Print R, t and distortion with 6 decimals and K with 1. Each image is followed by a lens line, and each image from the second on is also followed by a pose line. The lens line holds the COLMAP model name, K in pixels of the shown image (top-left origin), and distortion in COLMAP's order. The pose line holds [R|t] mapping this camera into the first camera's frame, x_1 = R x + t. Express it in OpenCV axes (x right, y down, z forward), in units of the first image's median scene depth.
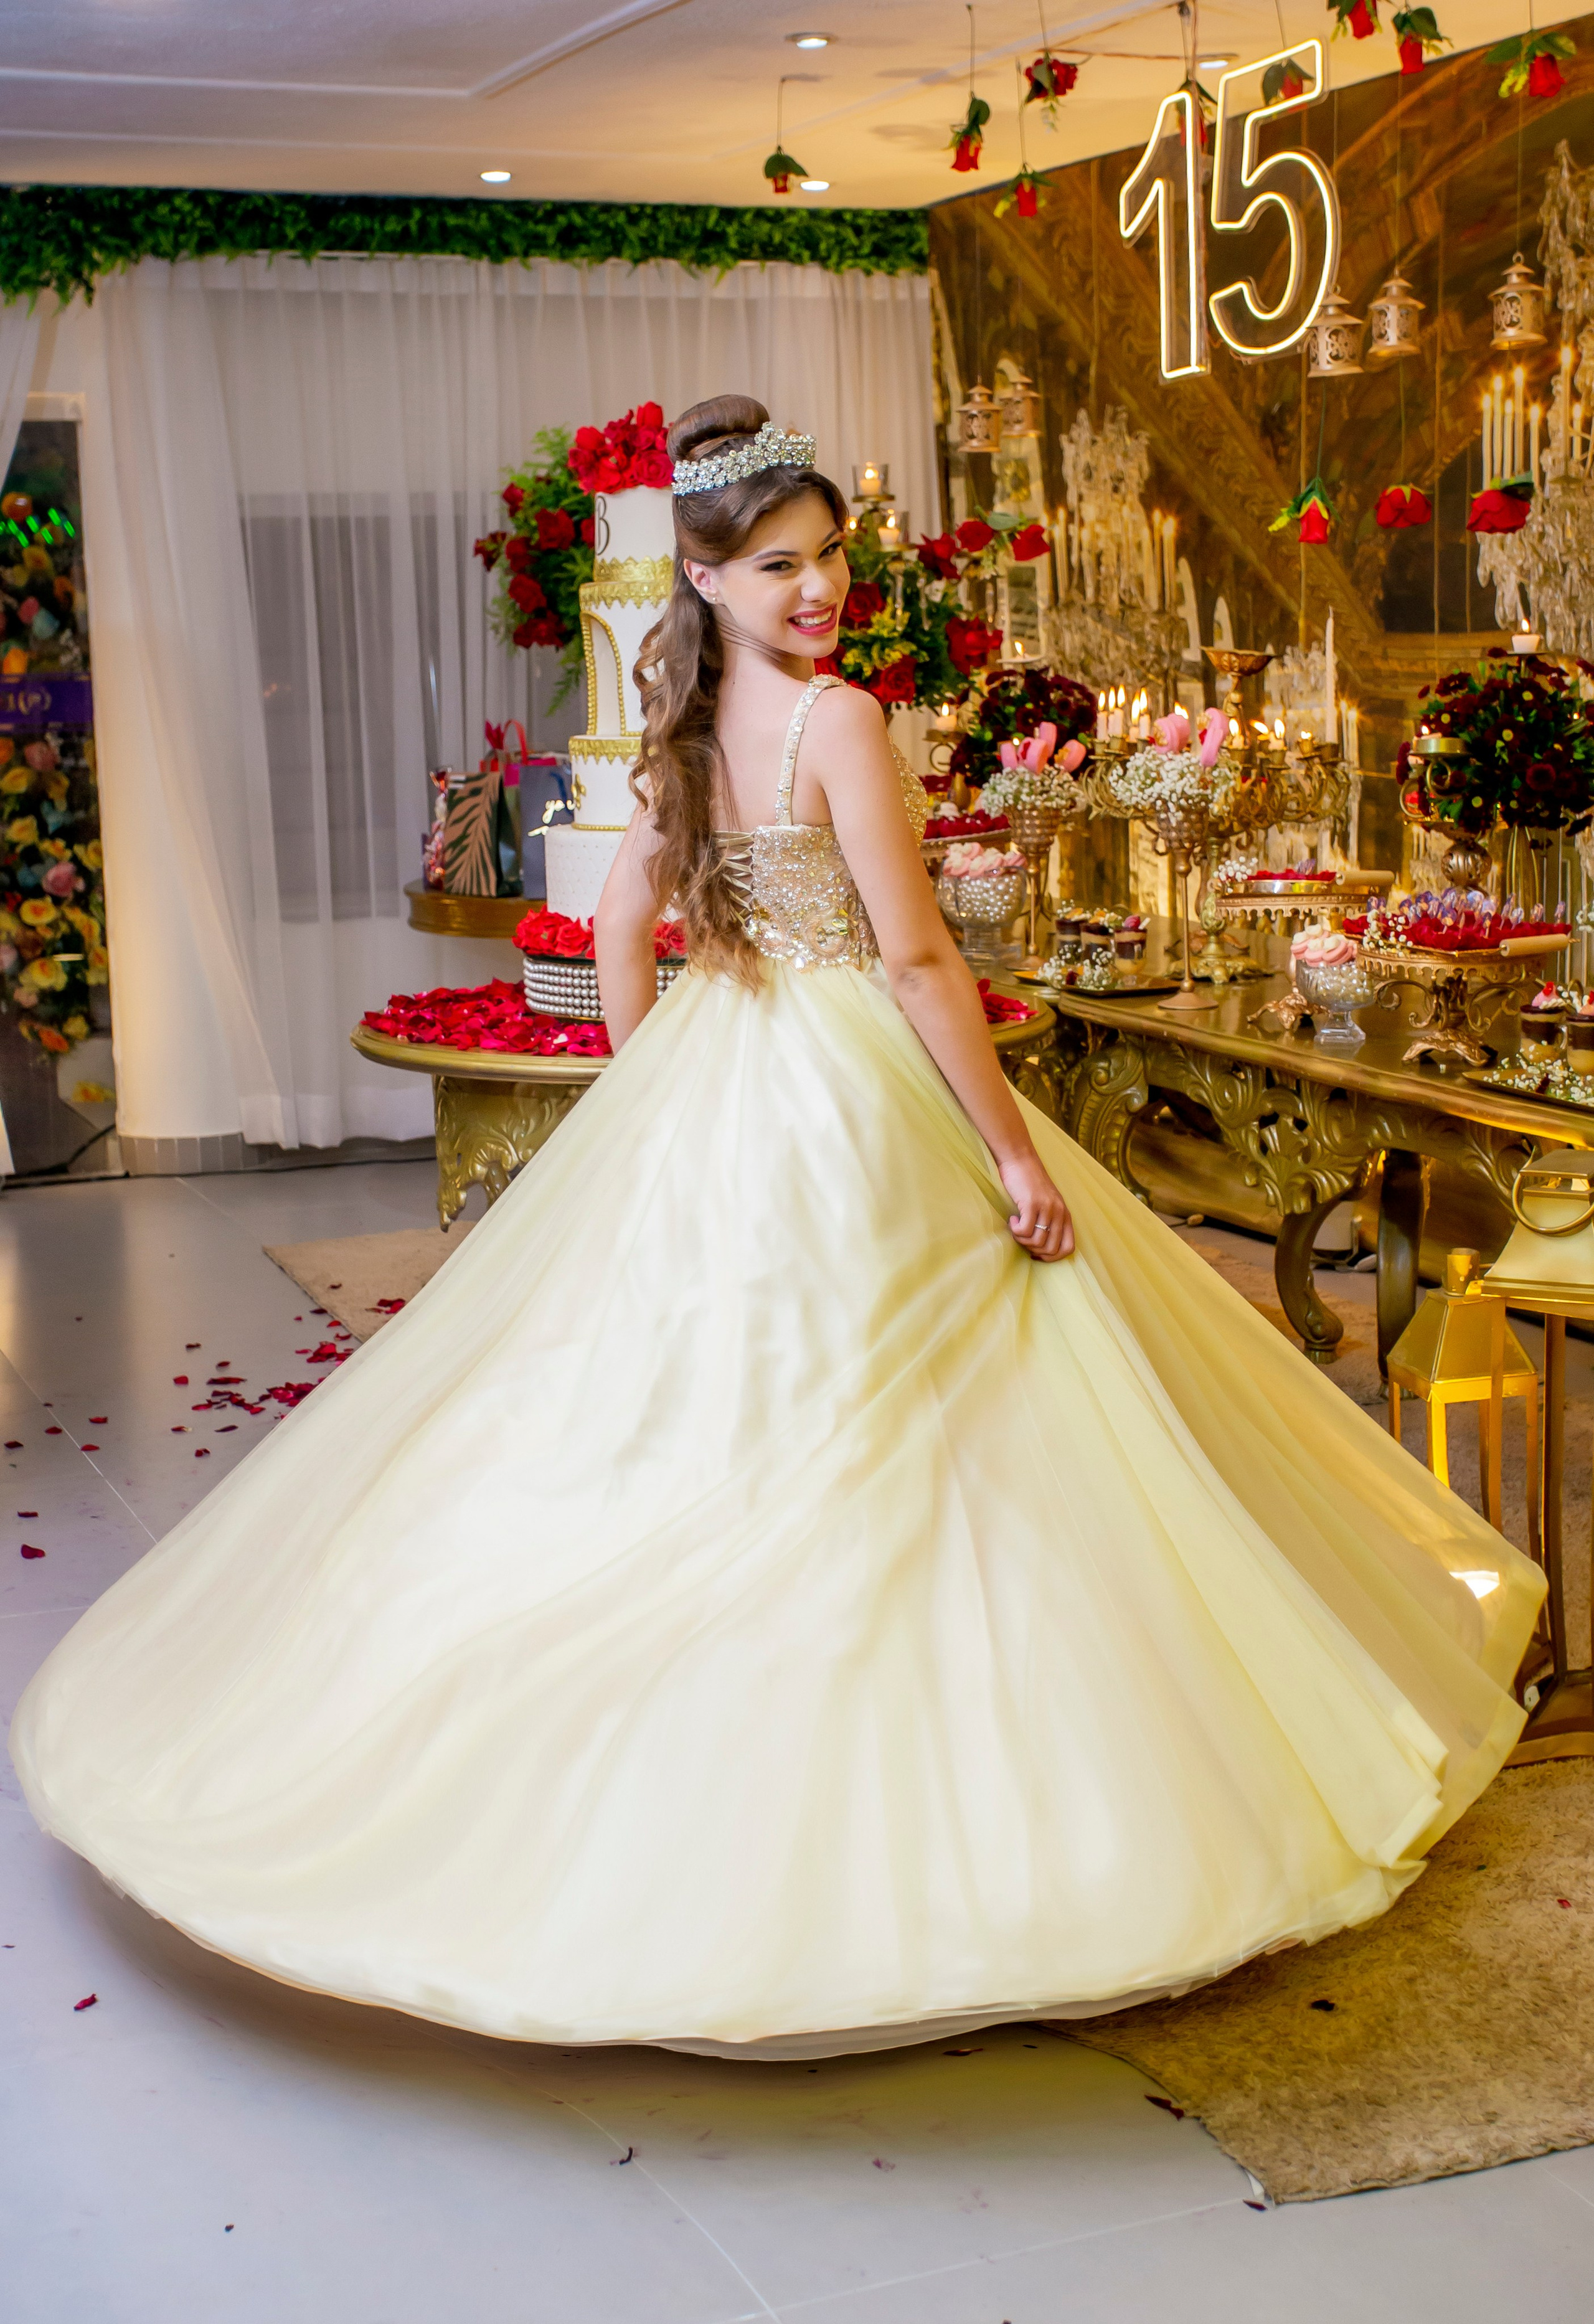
lens RADIAL K [[3077.9, 0, 809.7], [0, 3077.9, 1188.1], [0, 0, 1]] dist [0.019374, 0.000000]
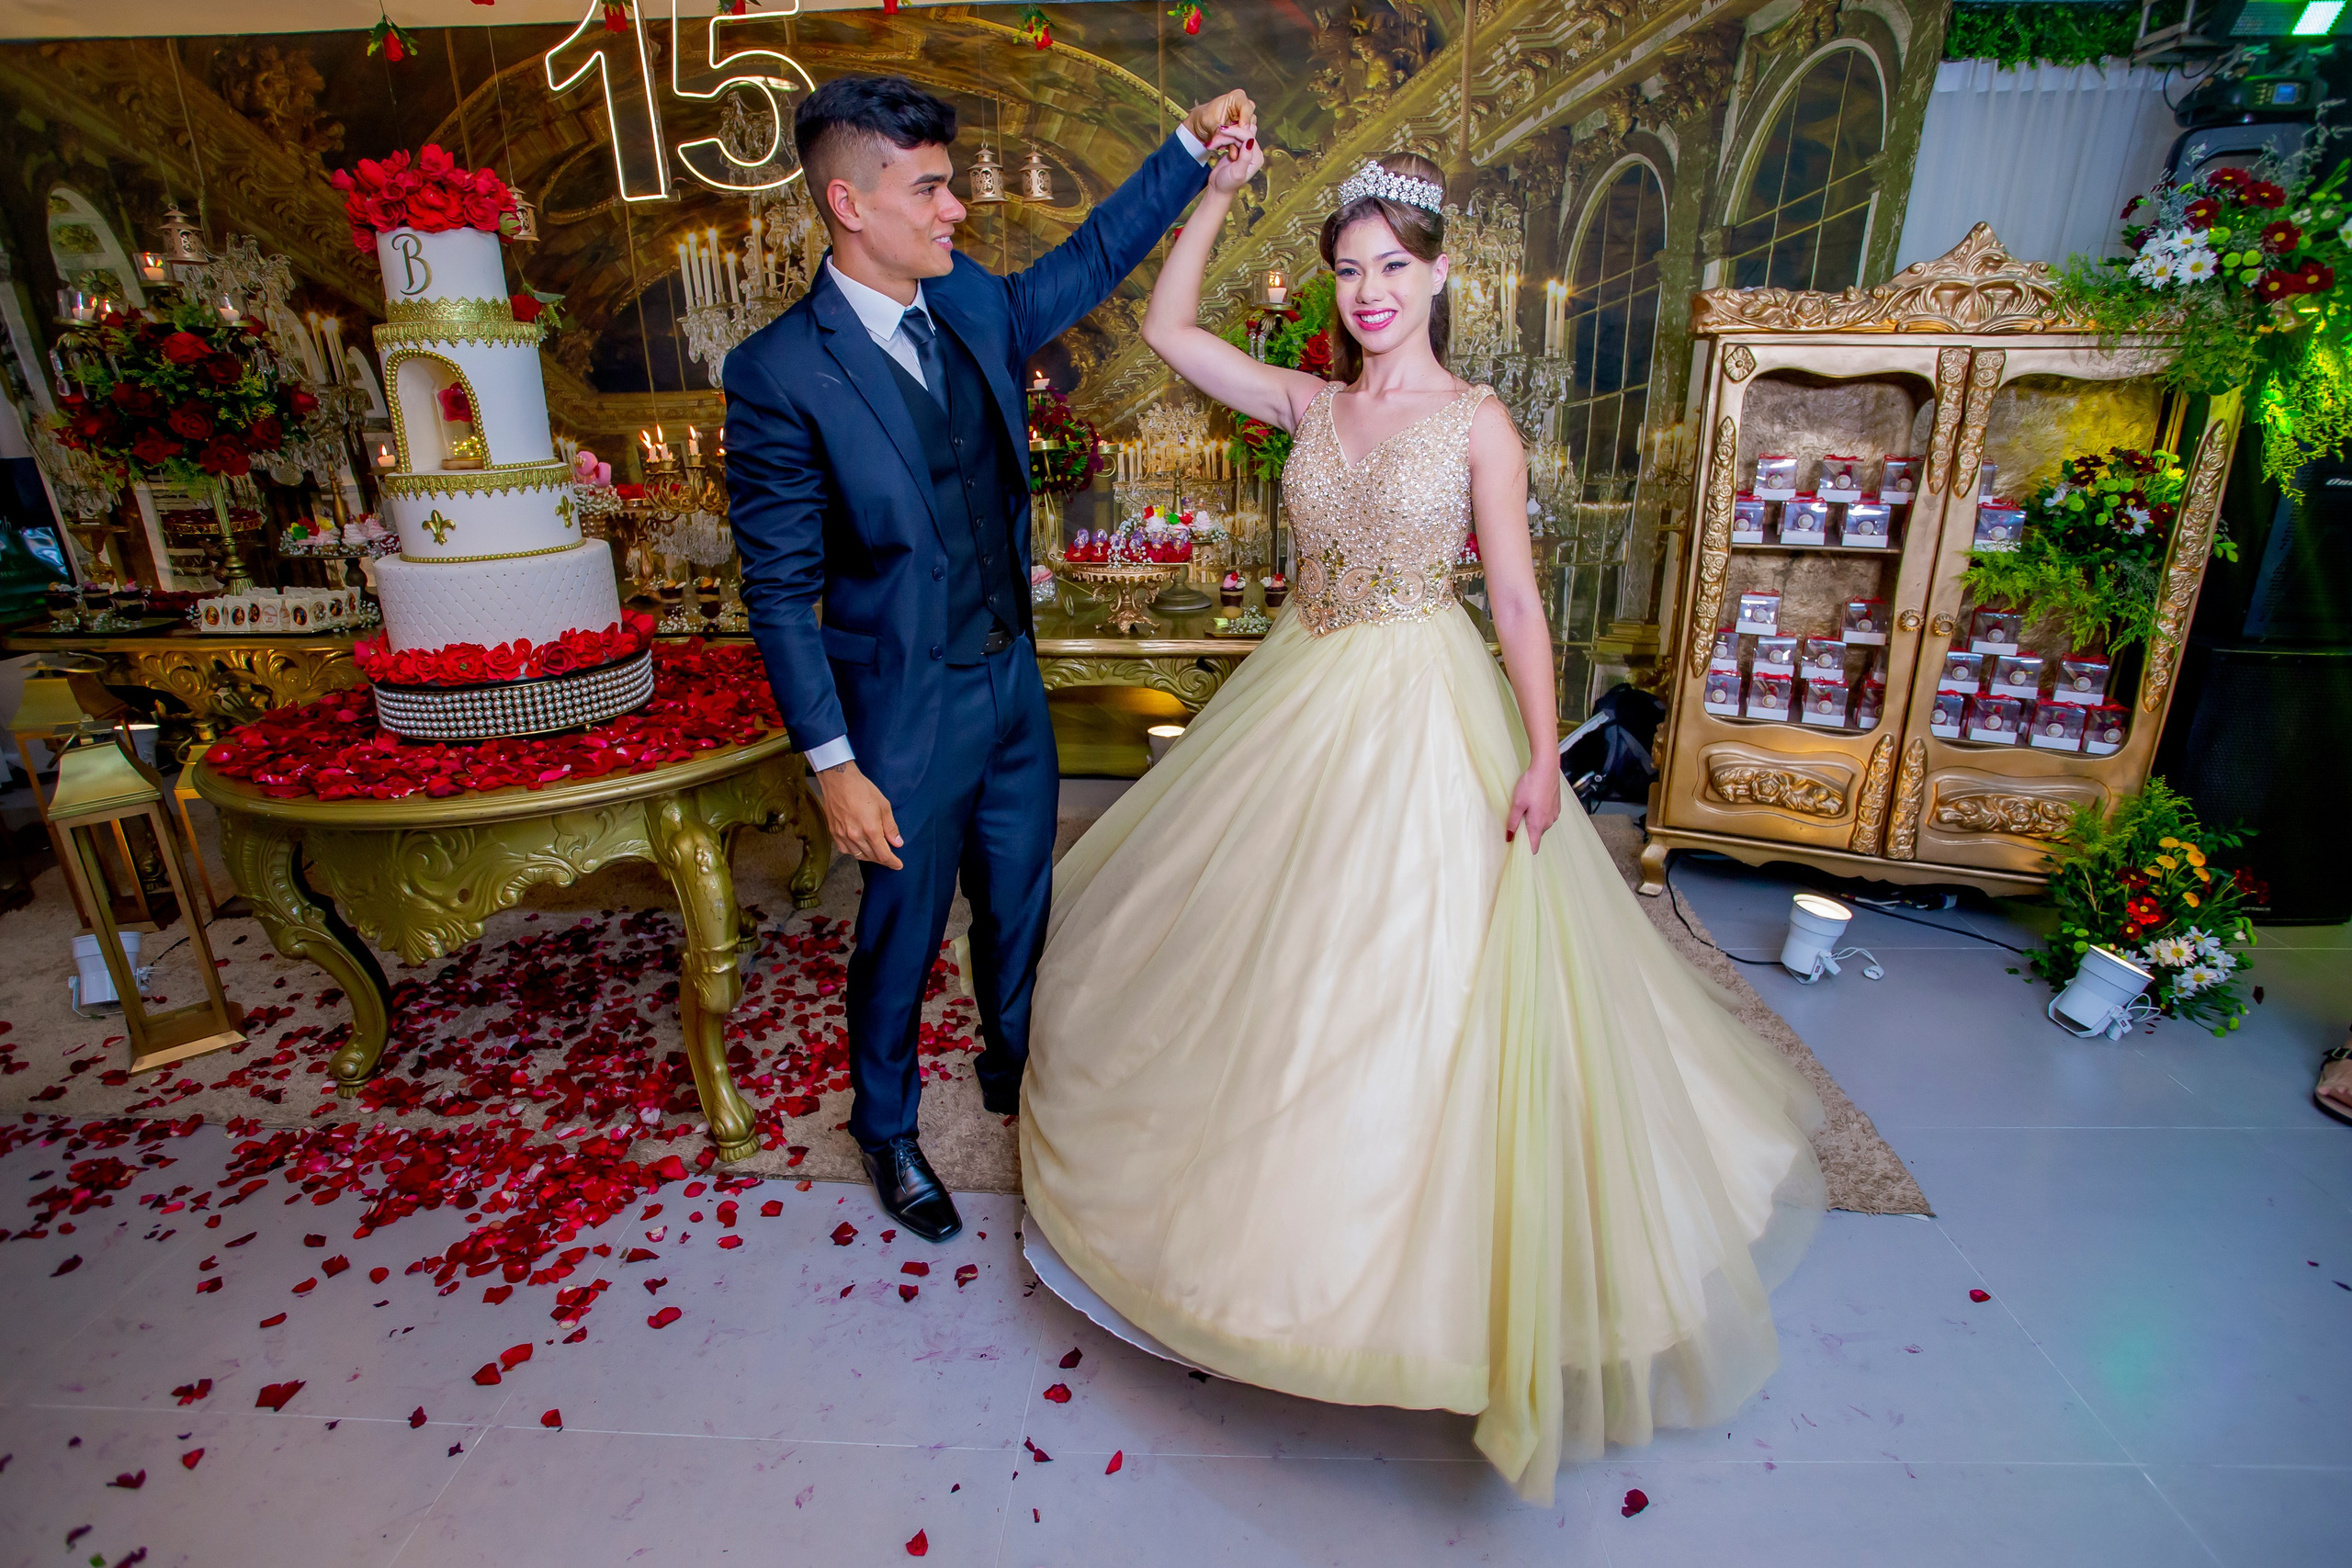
lens RADIAL K [[1162.7, 0, 1185.1], [0, 1162.7, 757.2], [0, 0, 1]] dist [-0.035937, 0.005277]
pose [[0.438541, -0.260822, 0.860031, -0.261035], [0.165076, 0.964056, 0.208196, -0.074818], [-0.883421, 0.050668, 0.465834, 0.484919]]
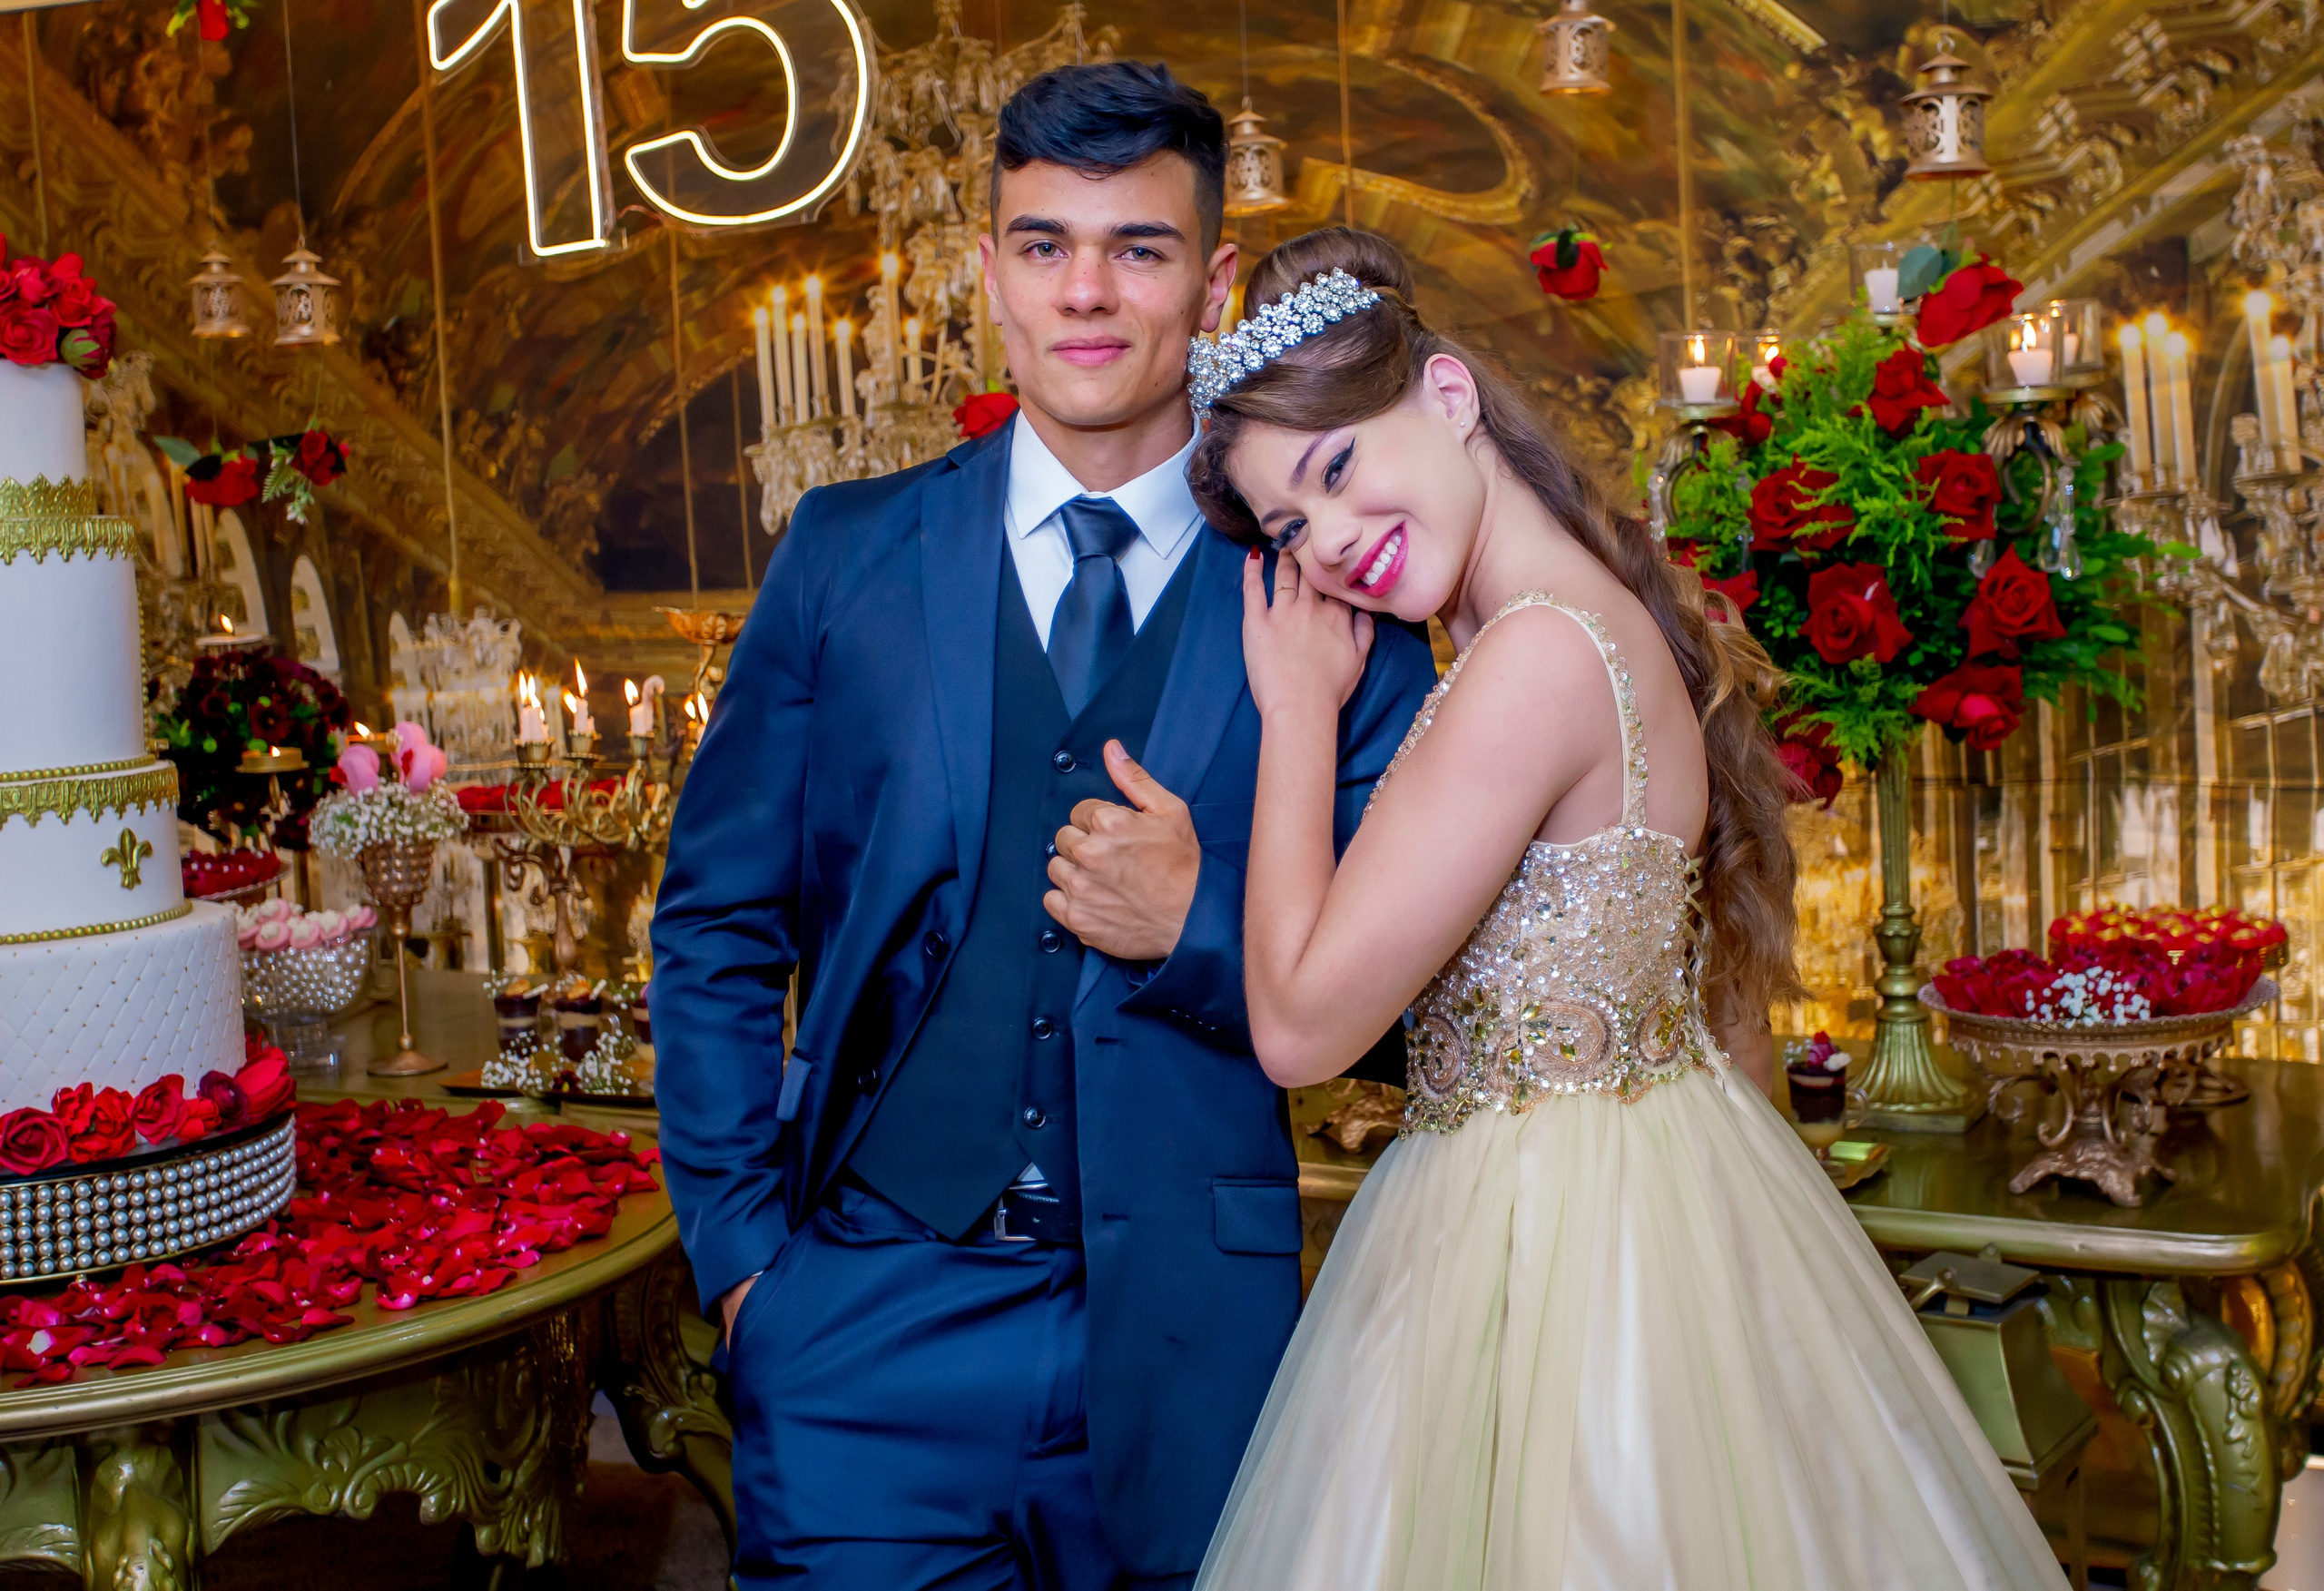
lens RADIAL K [[2792.7, 0, 1226.4], [0, 2792.7, 713.0], [0, 0, 1]] dist [0.031451, 0.000000]
pose [[0.758392, -0.052779, 0.649658, -0.181826], [0.143571, 0.985763, -0.087516, -0.064011], [-0.635790, 0.159643, 0.755173, 0.361606]]
